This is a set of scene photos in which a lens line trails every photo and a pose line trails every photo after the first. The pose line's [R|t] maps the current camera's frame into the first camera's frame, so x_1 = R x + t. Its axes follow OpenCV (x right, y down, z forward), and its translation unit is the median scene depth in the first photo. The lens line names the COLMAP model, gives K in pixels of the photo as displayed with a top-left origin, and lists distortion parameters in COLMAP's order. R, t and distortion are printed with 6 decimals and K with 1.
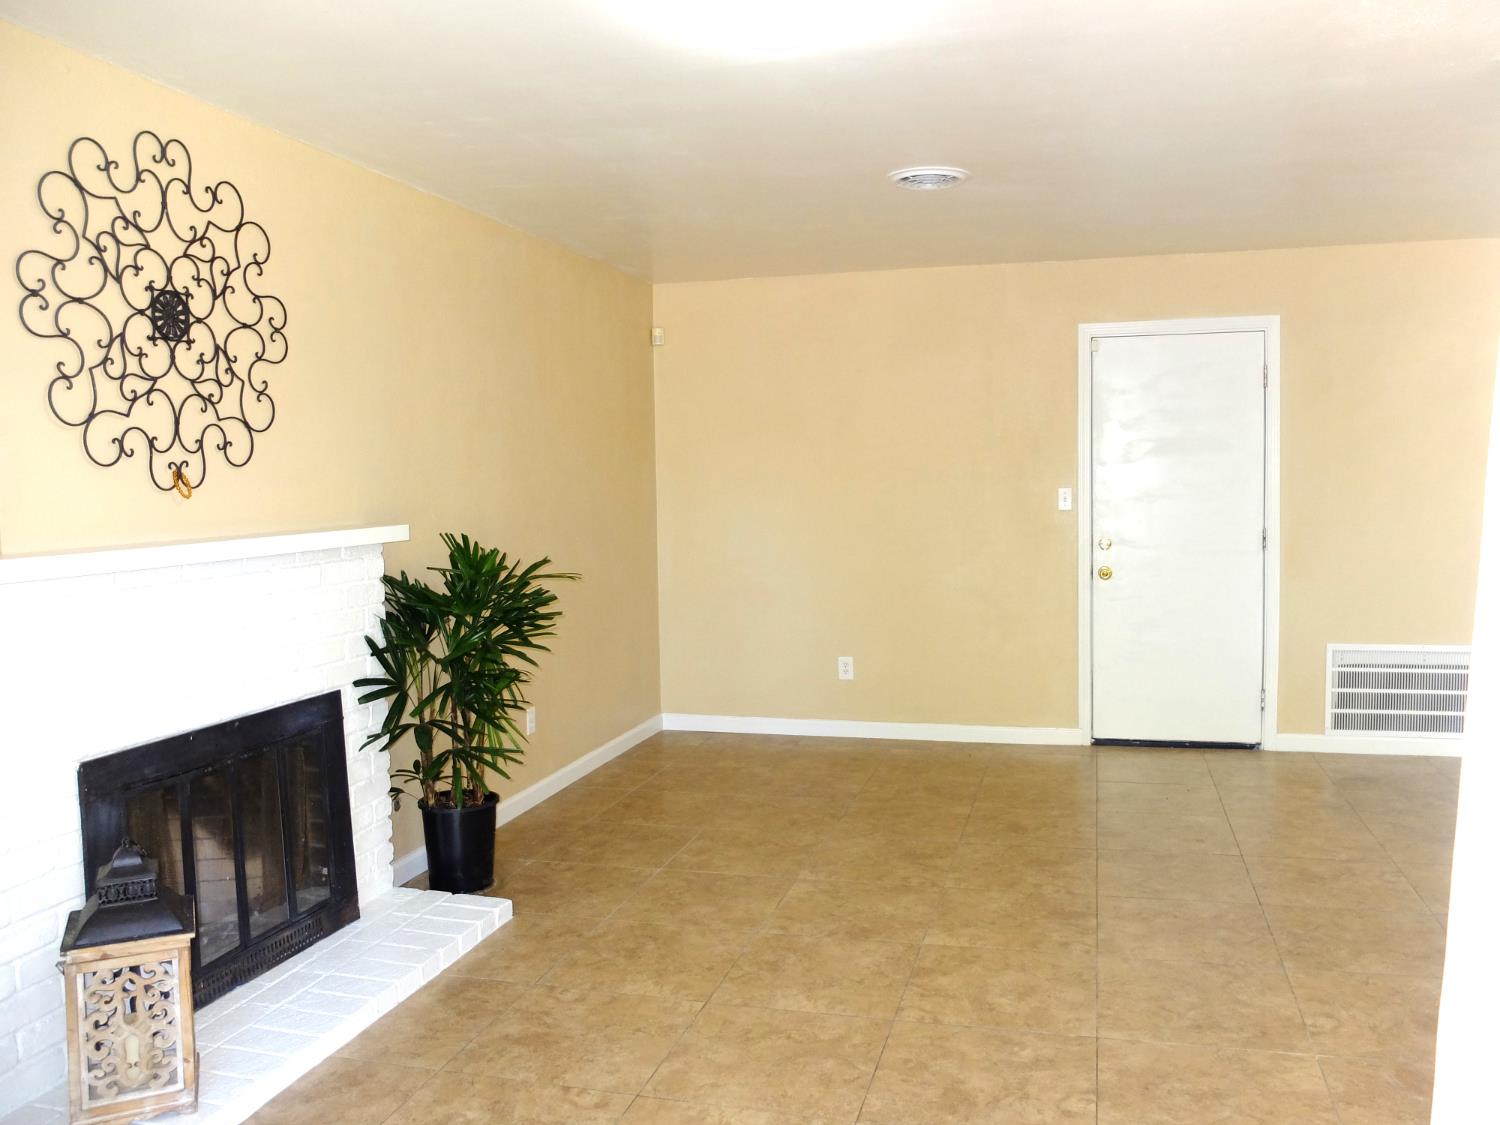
lens RADIAL K [[1195.1, 0, 786.3], [0, 1195.1, 554.0], [0, 0, 1]] dist [-0.057648, 0.027317]
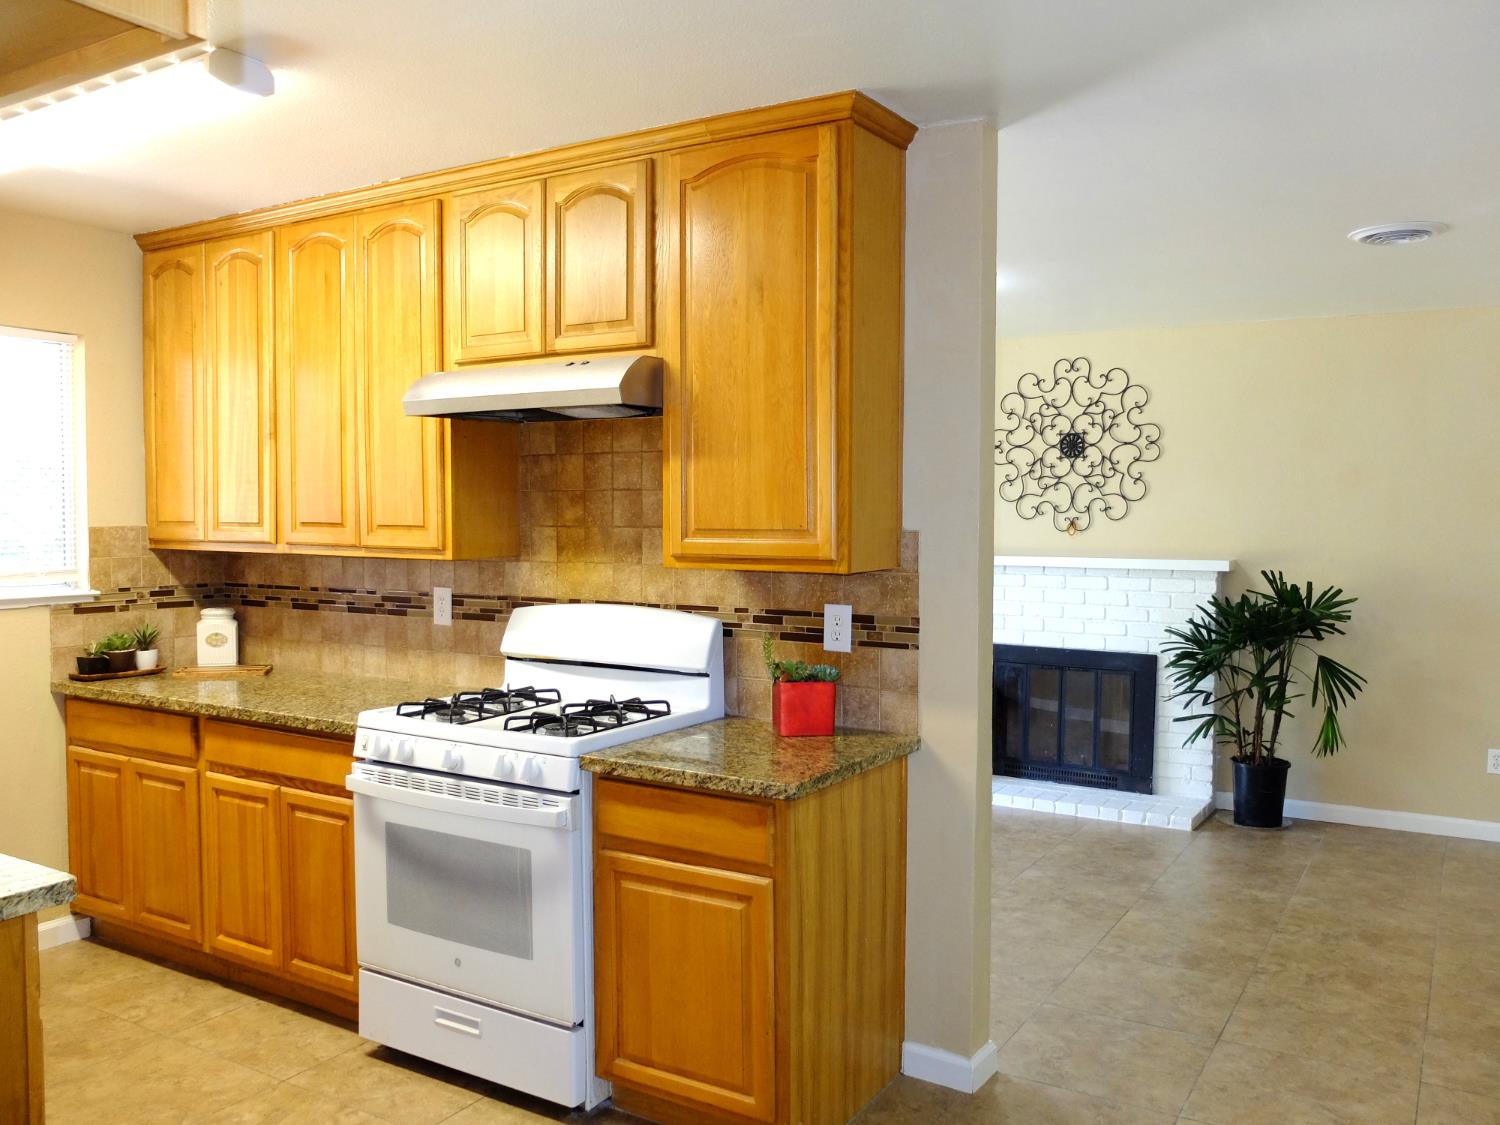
lens RADIAL K [[1195.1, 0, 786.3], [0, 1195.1, 554.0], [0, 0, 1]] dist [-0.057648, 0.027317]
pose [[-0.269111, 0.046687, -0.961977, 1.412719], [-0.066059, 0.995577, 0.066797, -0.107073], [0.960841, 0.081523, -0.264836, 0.962311]]
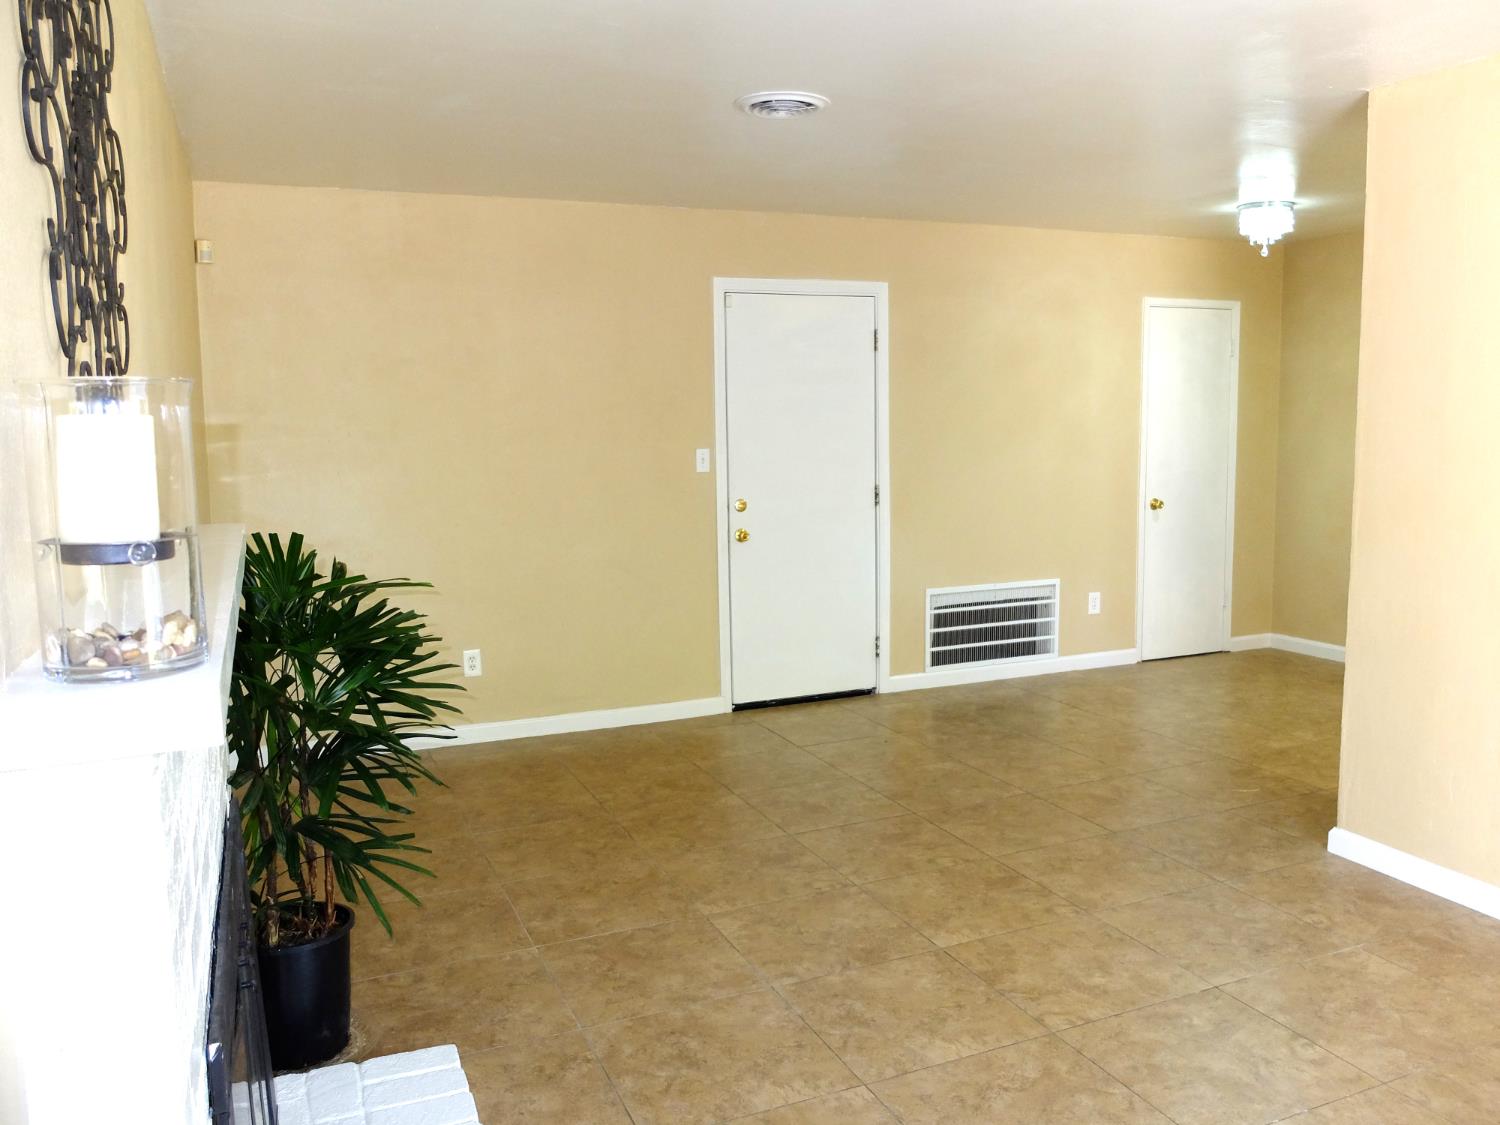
lens RADIAL K [[1195.1, 0, 786.3], [0, 1195.1, 554.0], [0, 0, 1]] dist [-0.057648, 0.027317]
pose [[0.782722, -0.064157, 0.619055, -0.540151], [0.040073, 0.997804, 0.052742, -0.033126], [-0.621080, -0.016475, 0.783574, 0.357240]]
